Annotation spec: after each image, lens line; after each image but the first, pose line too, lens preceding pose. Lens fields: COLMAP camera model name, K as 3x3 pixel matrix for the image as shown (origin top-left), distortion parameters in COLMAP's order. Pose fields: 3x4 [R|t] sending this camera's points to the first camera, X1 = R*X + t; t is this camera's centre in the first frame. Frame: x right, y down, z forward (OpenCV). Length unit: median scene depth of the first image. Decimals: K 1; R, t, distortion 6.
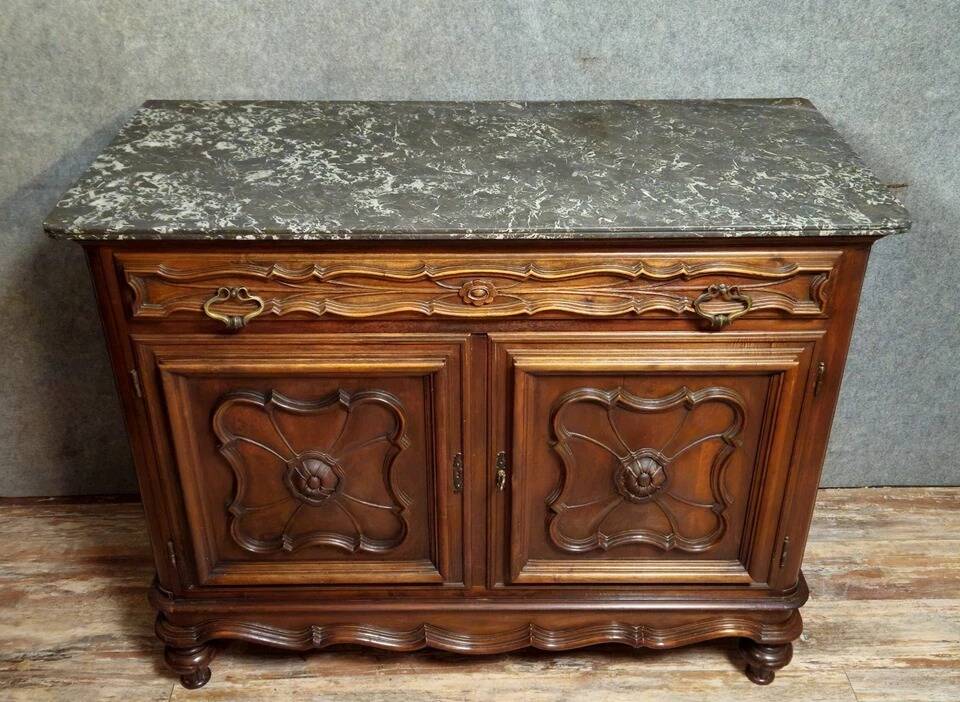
lens RADIAL K [[1008.7, 0, 480.0], [0, 1008.7, 351.0], [0, 0, 1]] dist [0.098197, -0.141935]
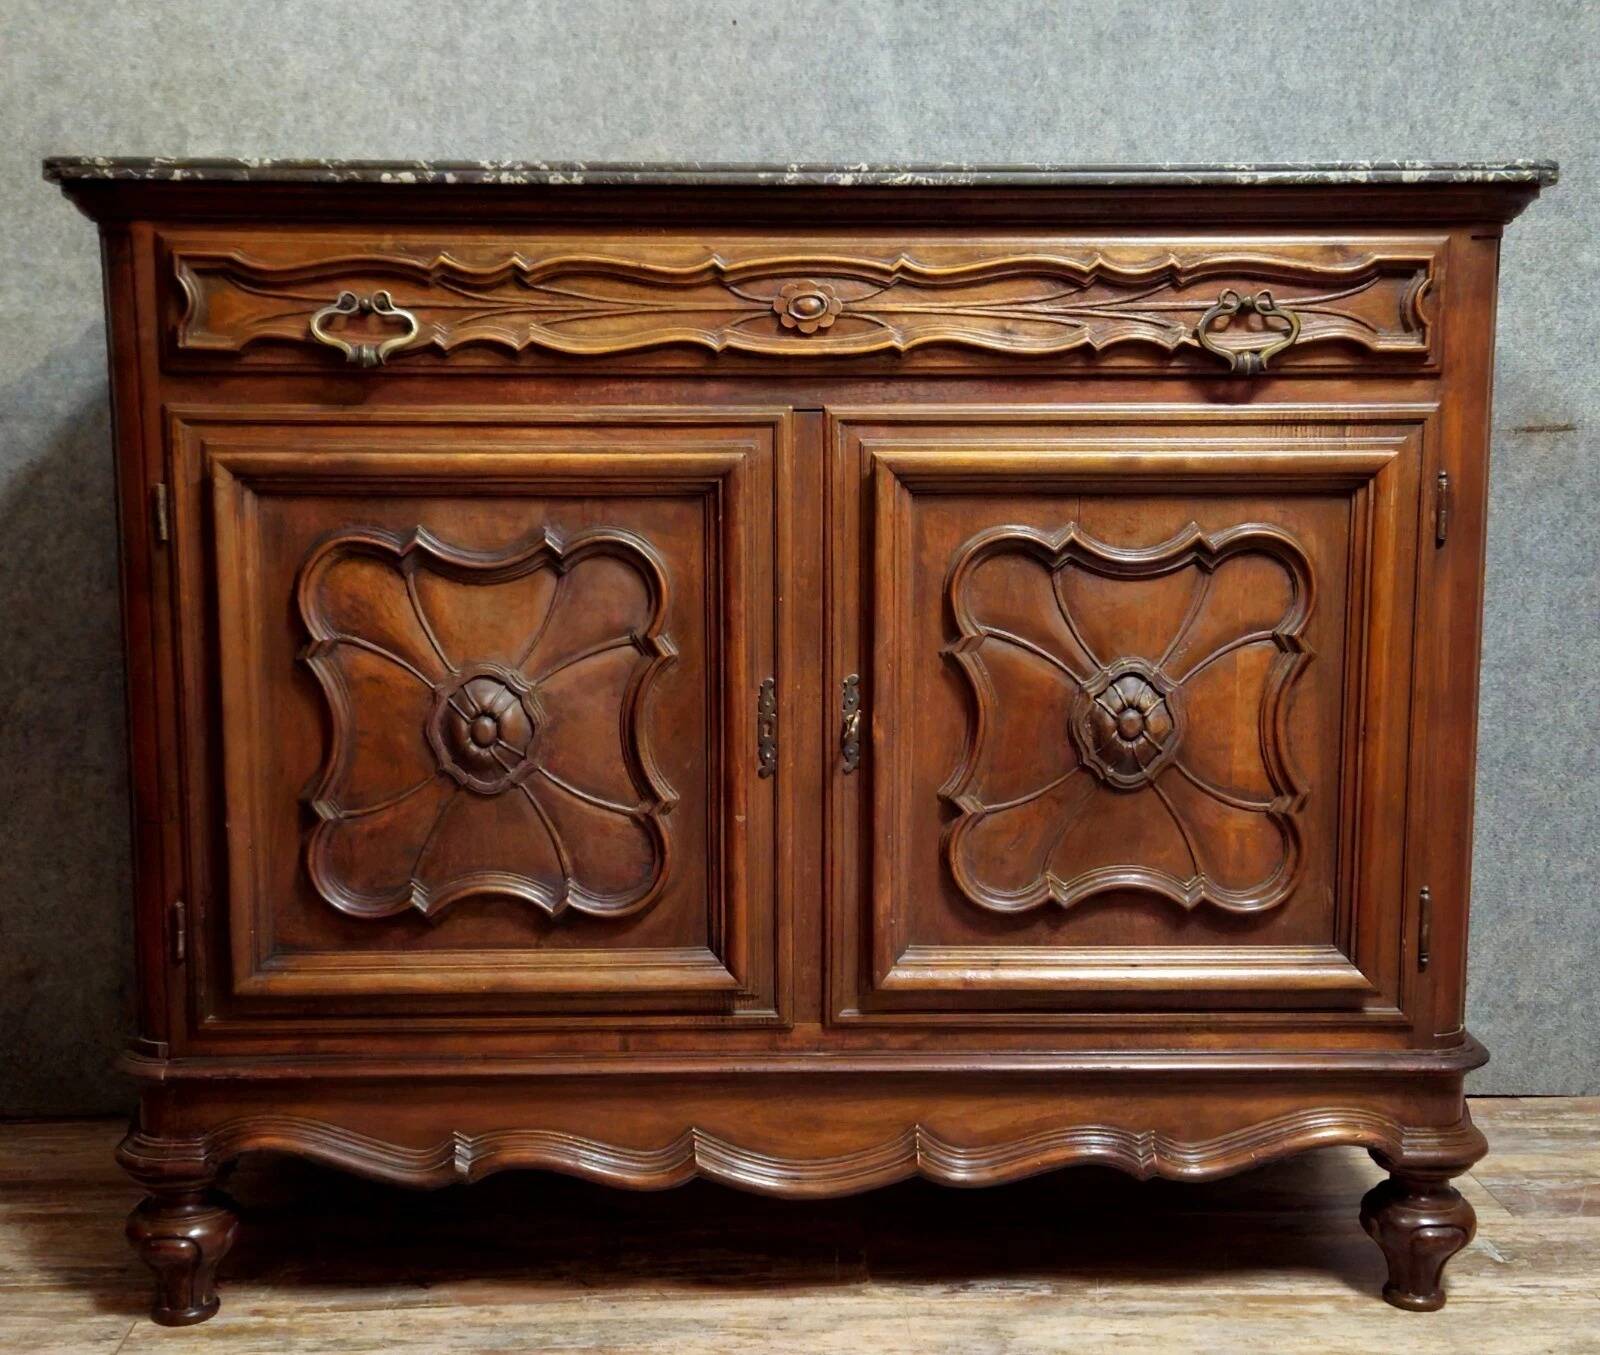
lens RADIAL K [[2079.1, 0, 823.5], [0, 2079.1, 708.8], [0, 0, 1]] dist [0.082397, -0.085423]
pose [[0.999778, -0.001463, 0.021012, -0.015572], [0.009646, 0.918634, -0.394993, 0.535003], [-0.018725, 0.395108, 0.918444, 0.031589]]
